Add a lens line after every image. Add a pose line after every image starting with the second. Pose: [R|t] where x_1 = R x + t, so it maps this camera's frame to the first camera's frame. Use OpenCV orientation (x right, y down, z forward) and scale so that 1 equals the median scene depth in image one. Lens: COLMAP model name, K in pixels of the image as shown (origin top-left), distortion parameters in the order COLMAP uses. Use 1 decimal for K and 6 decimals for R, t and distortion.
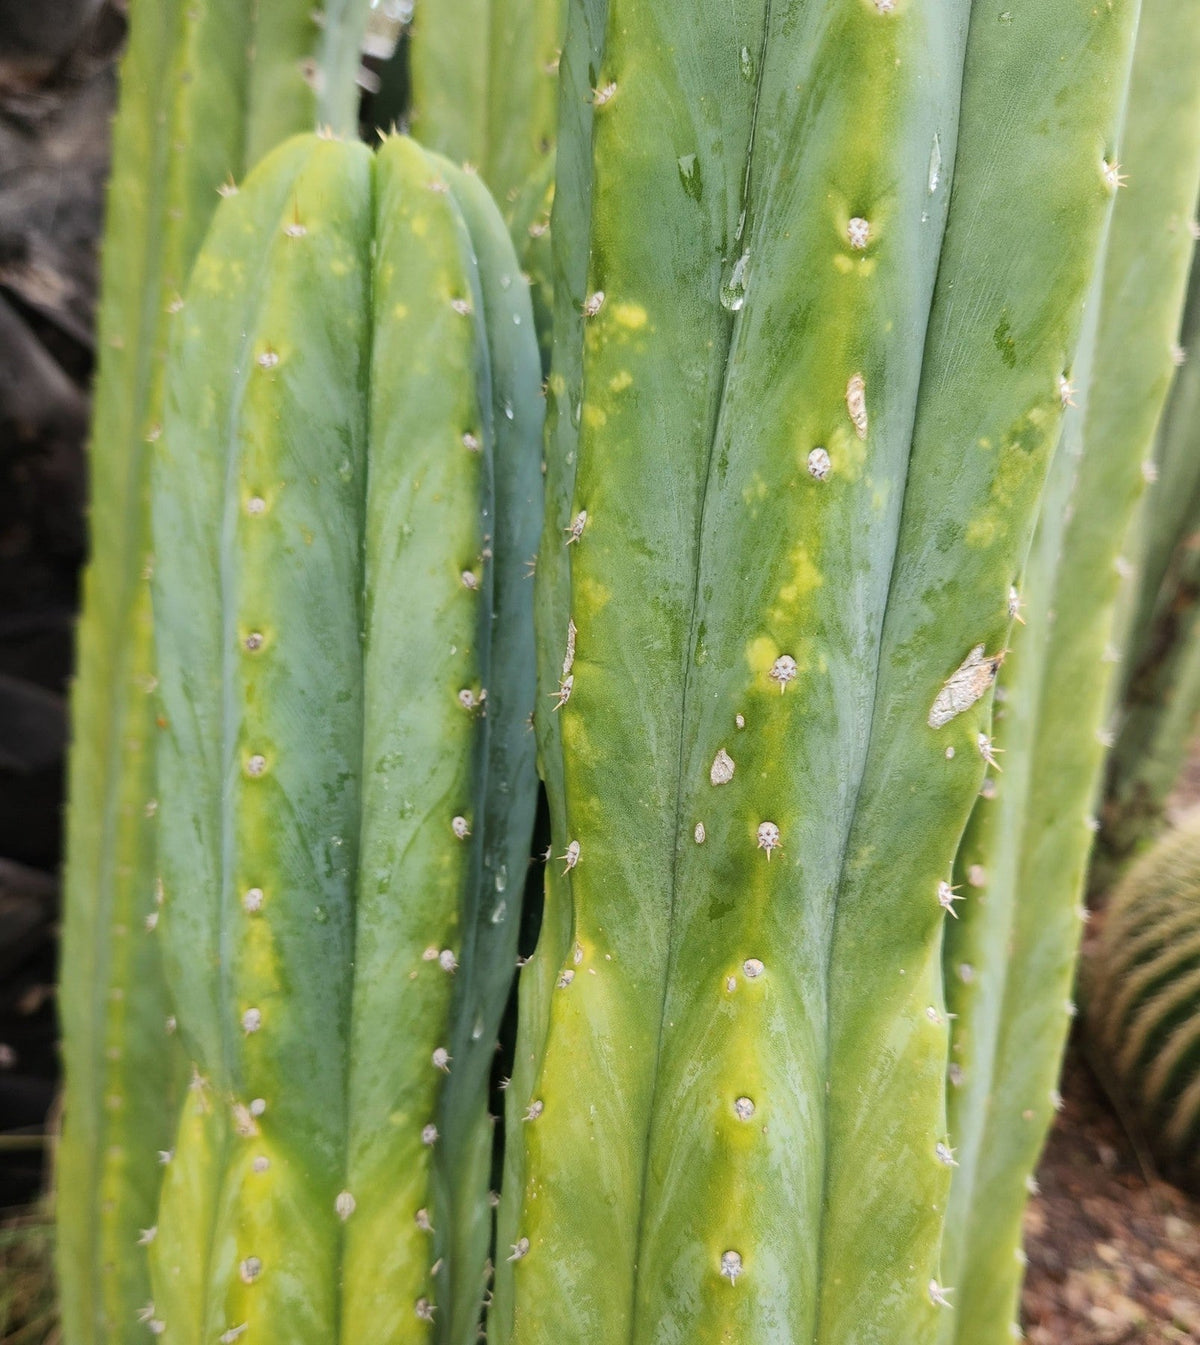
lens RADIAL K [[1224.6, 0, 599.0], [0, 1224.6, 671.6], [0, 0, 1]] dist [0.012561, 0.000000]
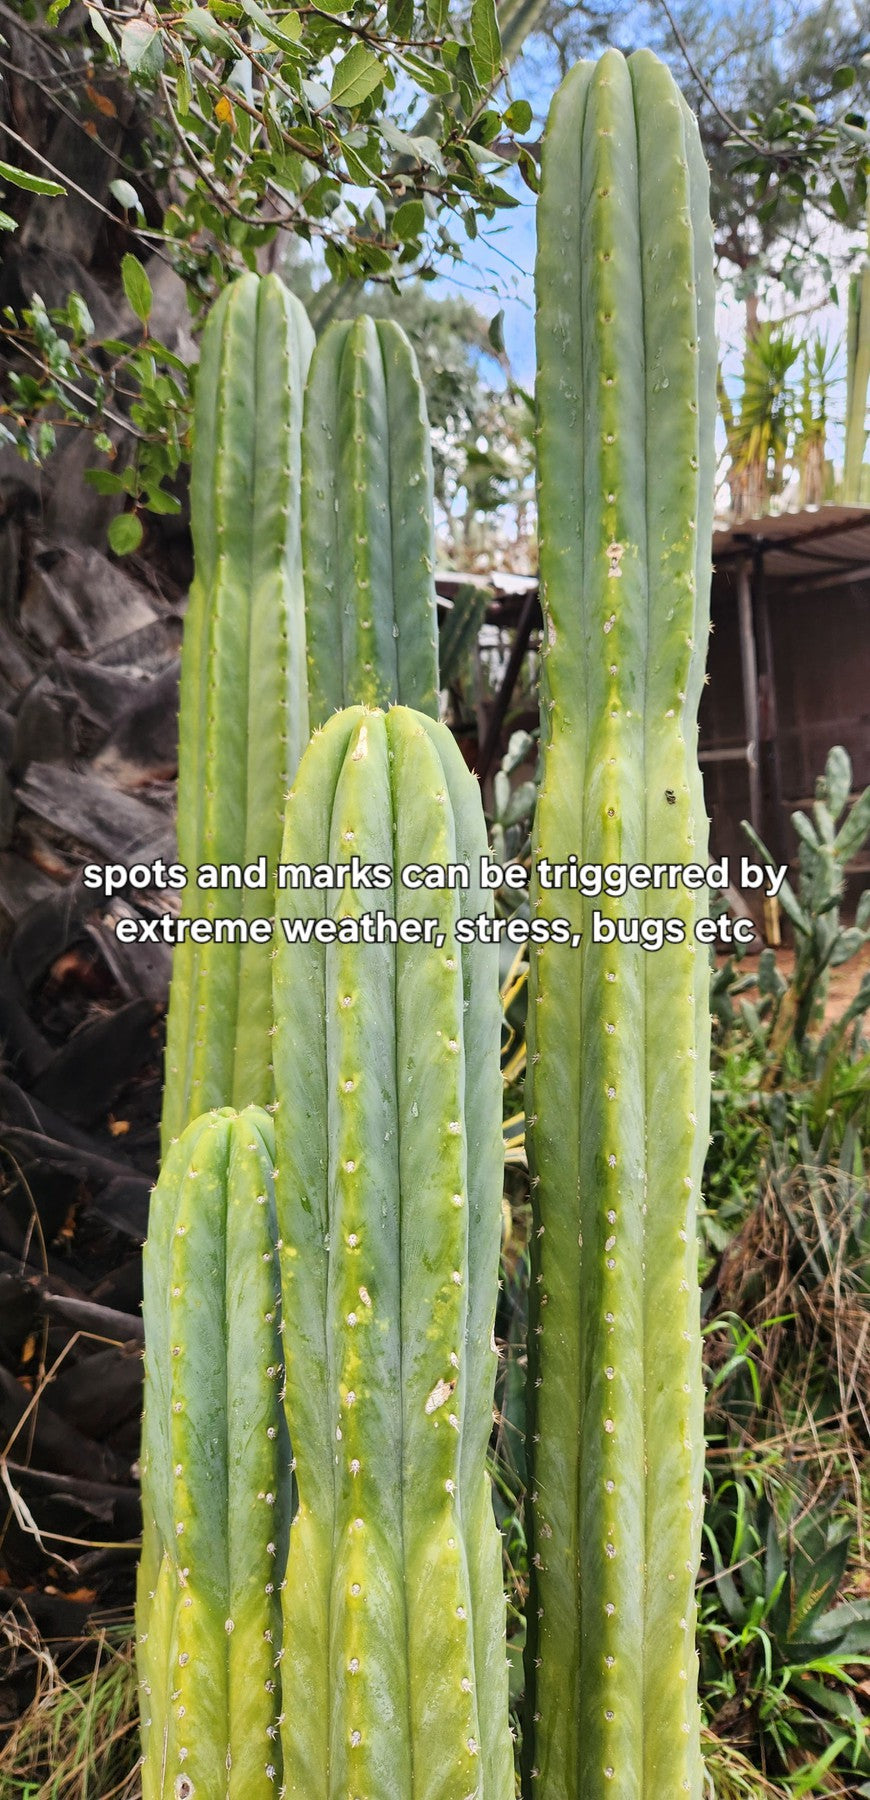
lens RADIAL K [[997.2, 0, 435.1], [0, 997.2, 900.4], [0, 0, 1]] dist [-0.004896, -0.001903]
pose [[0.982841, -0.078243, -0.167040, 0.591449], [0.040641, 0.975179, -0.217656, -0.434541], [0.179923, 0.207133, 0.961625, -0.916137]]
